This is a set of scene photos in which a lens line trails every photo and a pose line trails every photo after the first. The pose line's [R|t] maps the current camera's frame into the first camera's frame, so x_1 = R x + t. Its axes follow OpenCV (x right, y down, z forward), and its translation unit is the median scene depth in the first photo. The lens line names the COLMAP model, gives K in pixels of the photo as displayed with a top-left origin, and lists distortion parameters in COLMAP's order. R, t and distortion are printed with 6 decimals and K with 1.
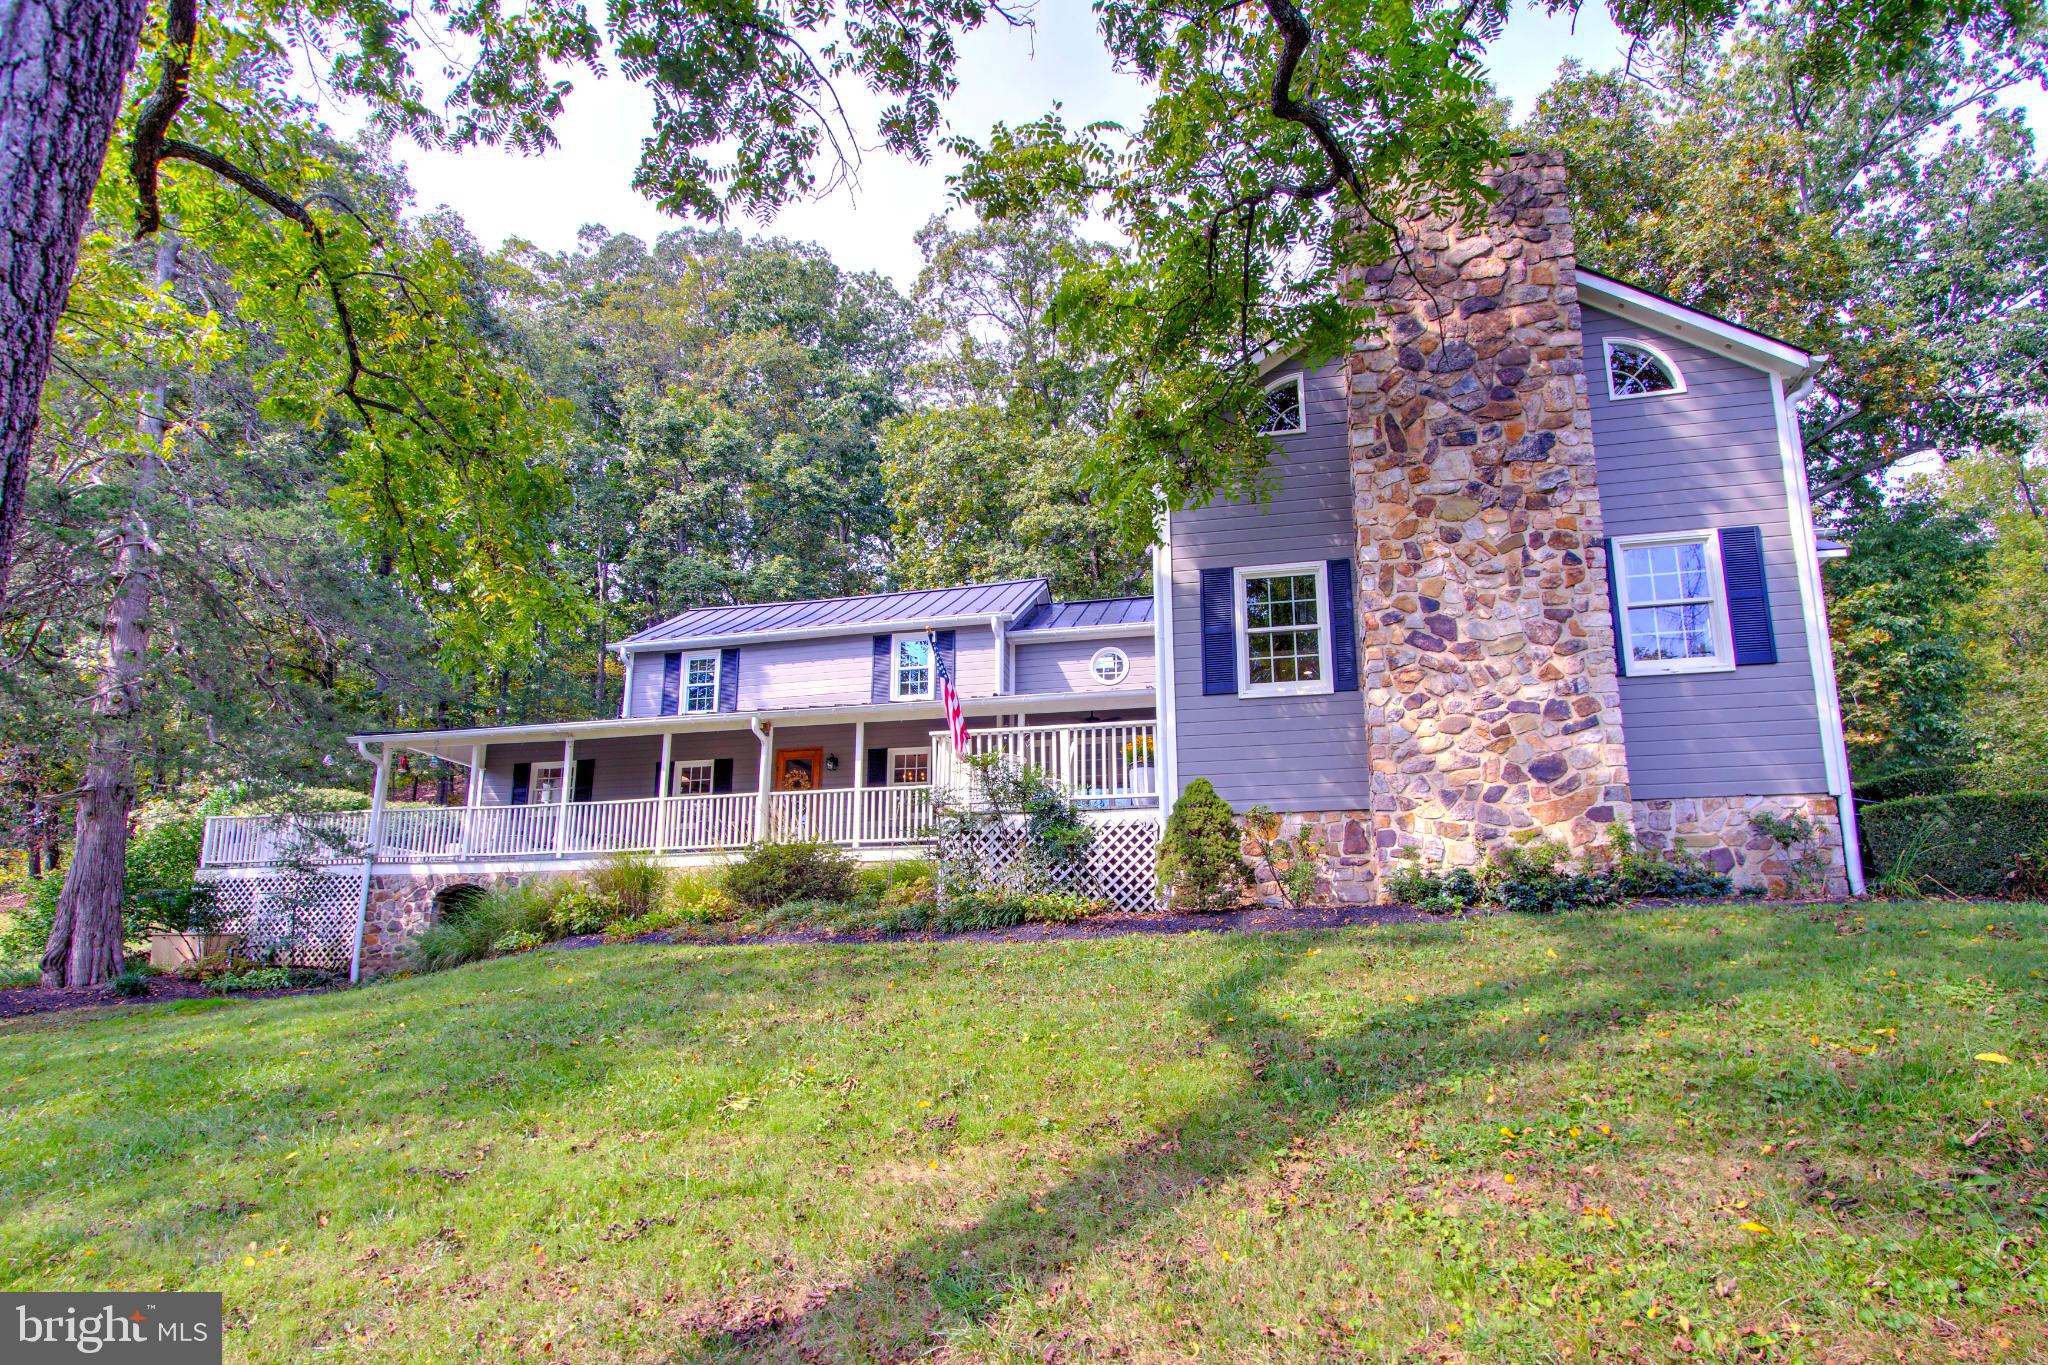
lens RADIAL K [[1114.1, 0, 1052.7], [0, 1114.1, 775.7], [0, 0, 1]] dist [-0.002881, 0.000319]
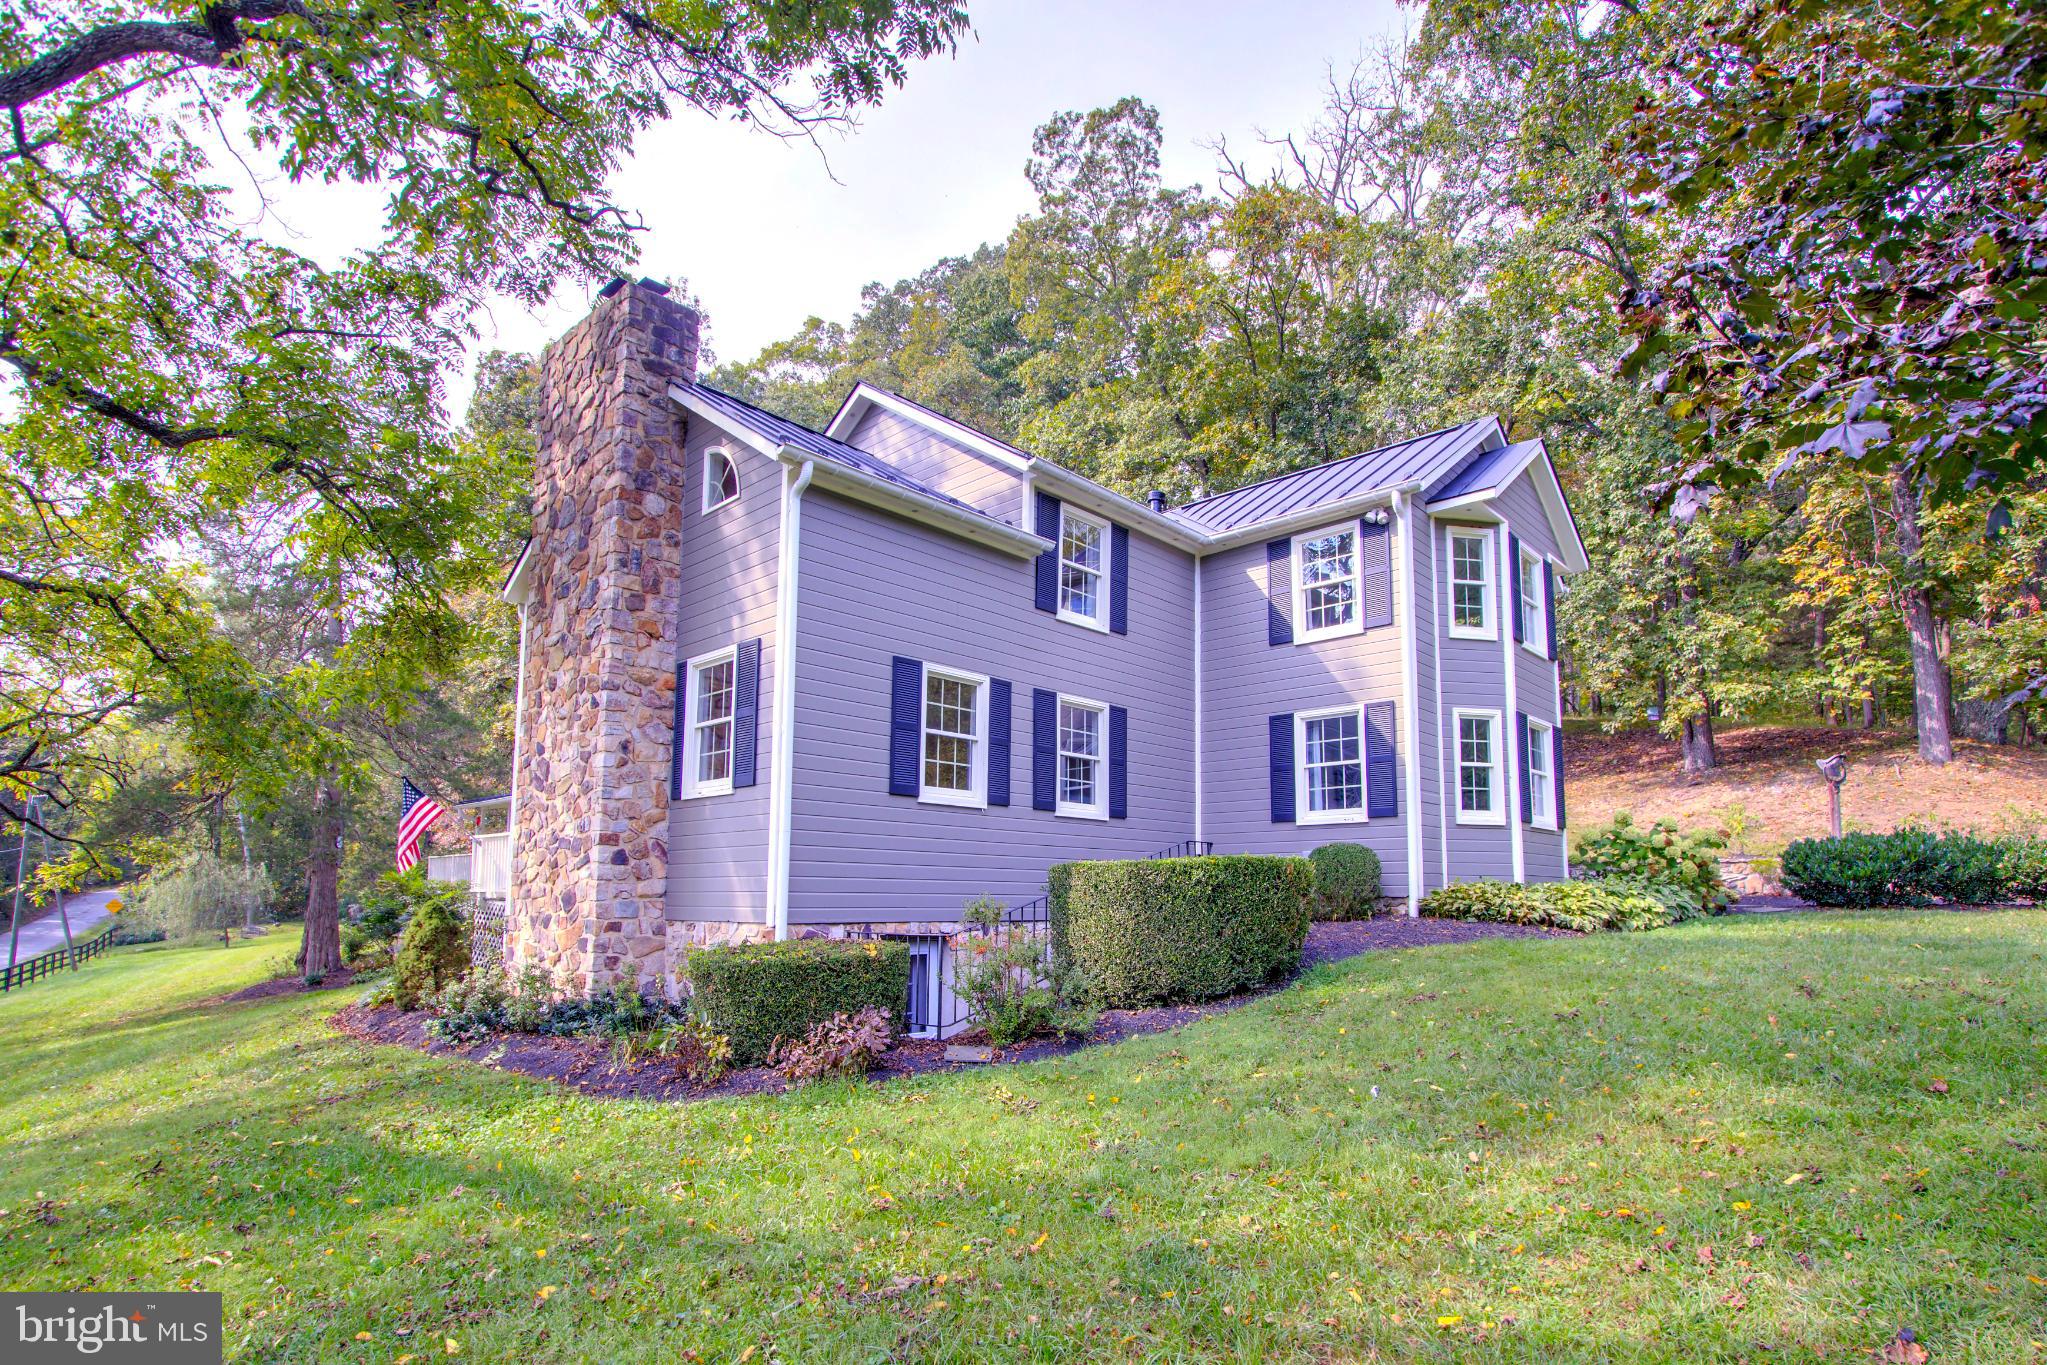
lens RADIAL K [[1113.5, 0, 1052.1], [0, 1113.5, 775.7], [0, 0, 1]] dist [-0.002881, 0.000319]
pose [[0.858333, -0.066856, -0.508719, 1.309522], [0.107209, 0.992959, 0.050394, -0.124731], [0.501768, -0.097794, 0.859456, 0.279493]]
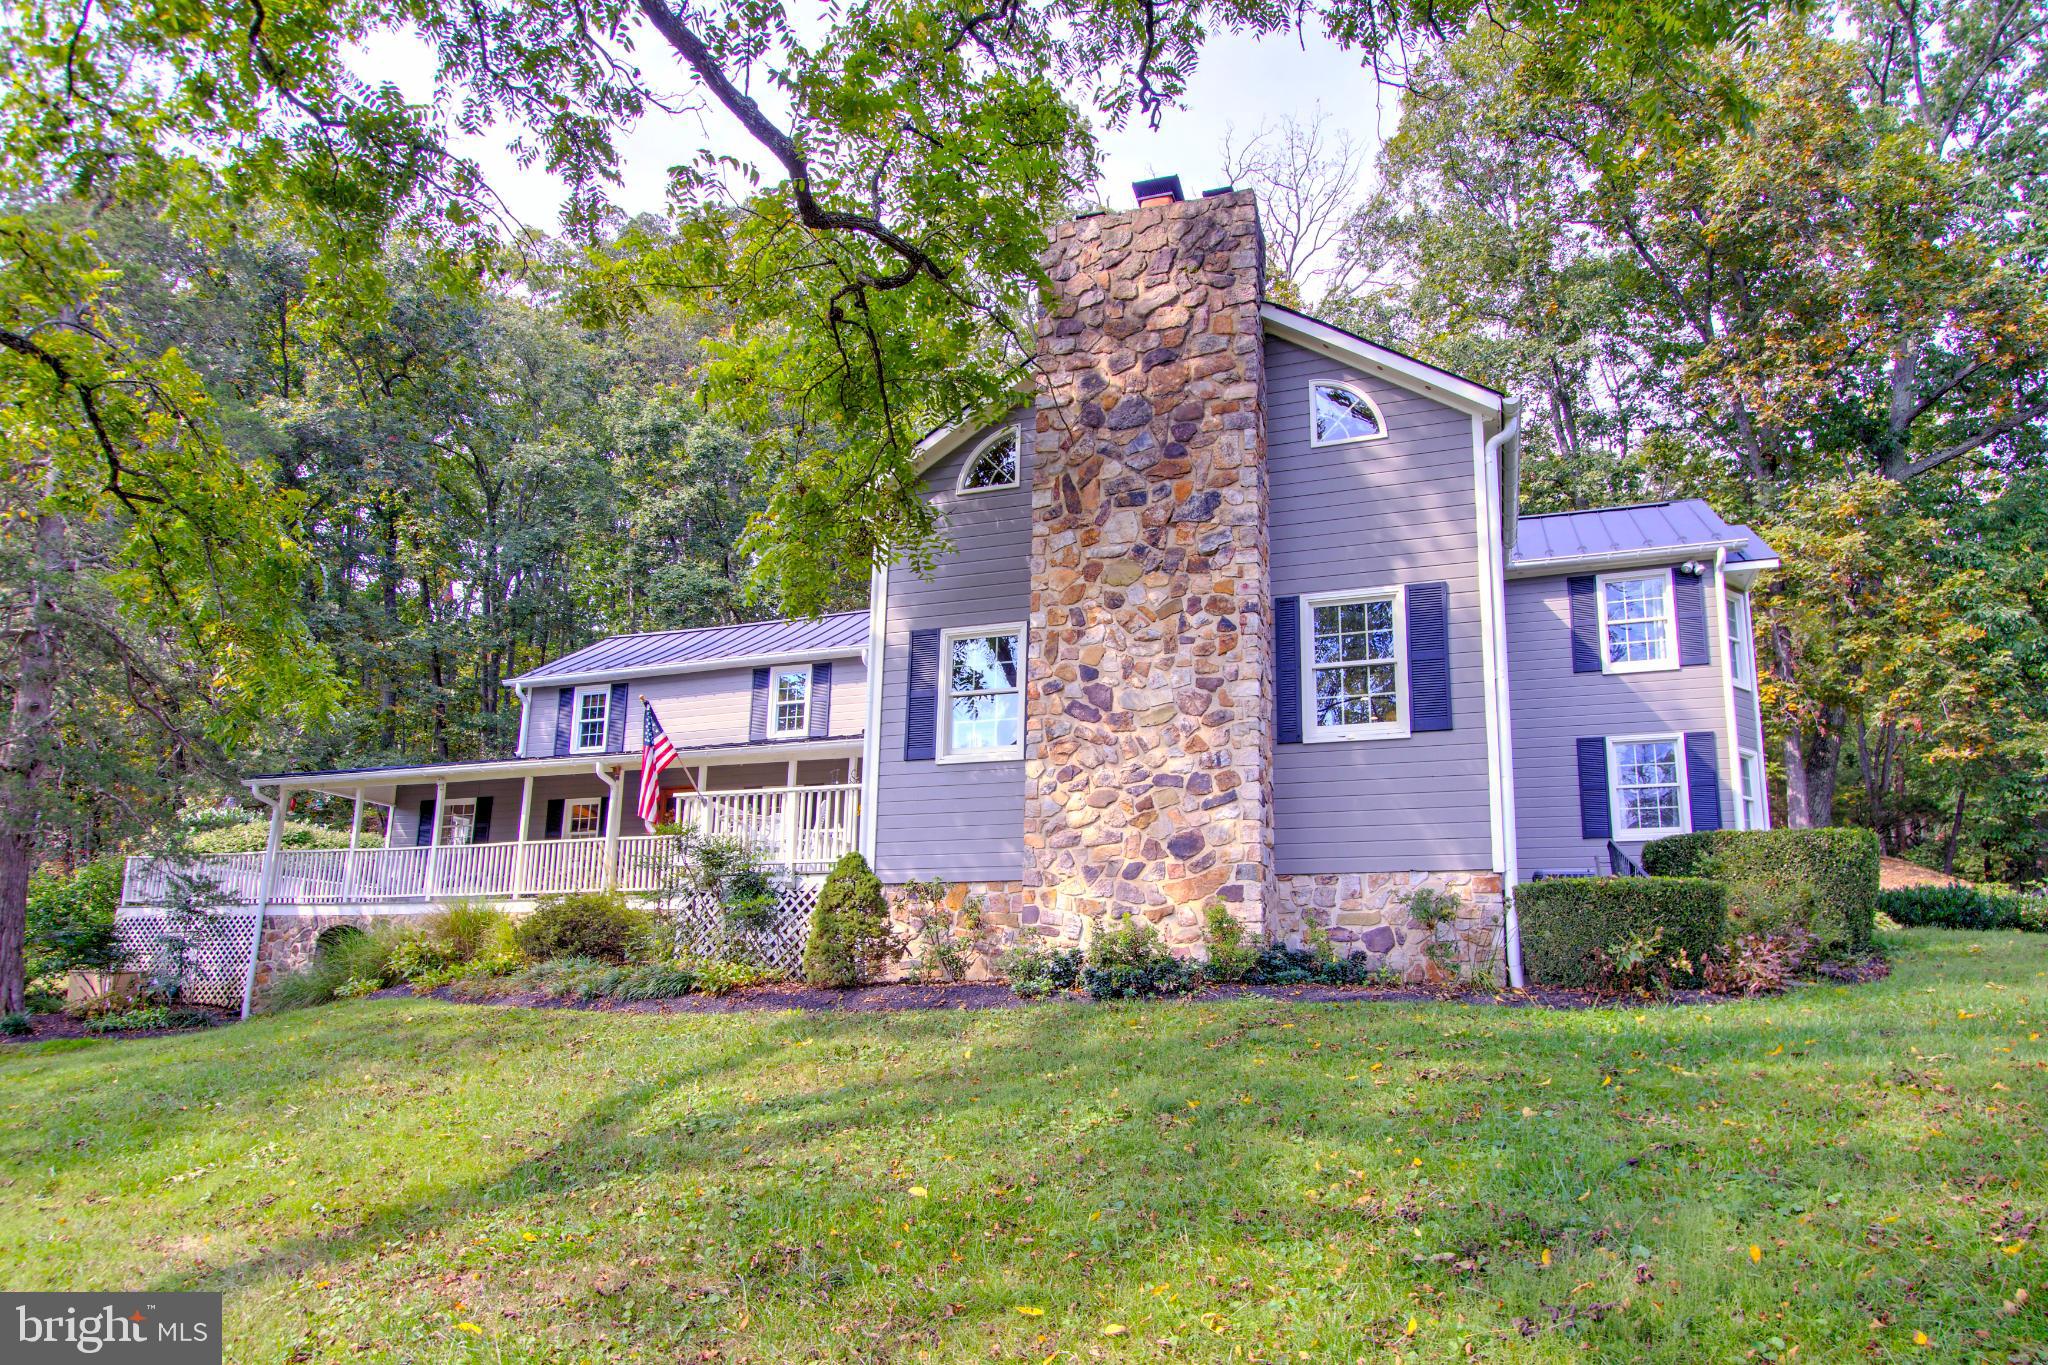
lens RADIAL K [[1270.1, 0, 1051.8], [0, 1270.1, 771.5], [0, 0, 1]] dist [-0.003122, 0.002047]
pose [[0.991550, -0.007023, -0.129538, 0.433891], [0.007330, 0.999971, 0.001890, -0.067308], [0.129521, -0.002824, 0.991573, -0.104535]]
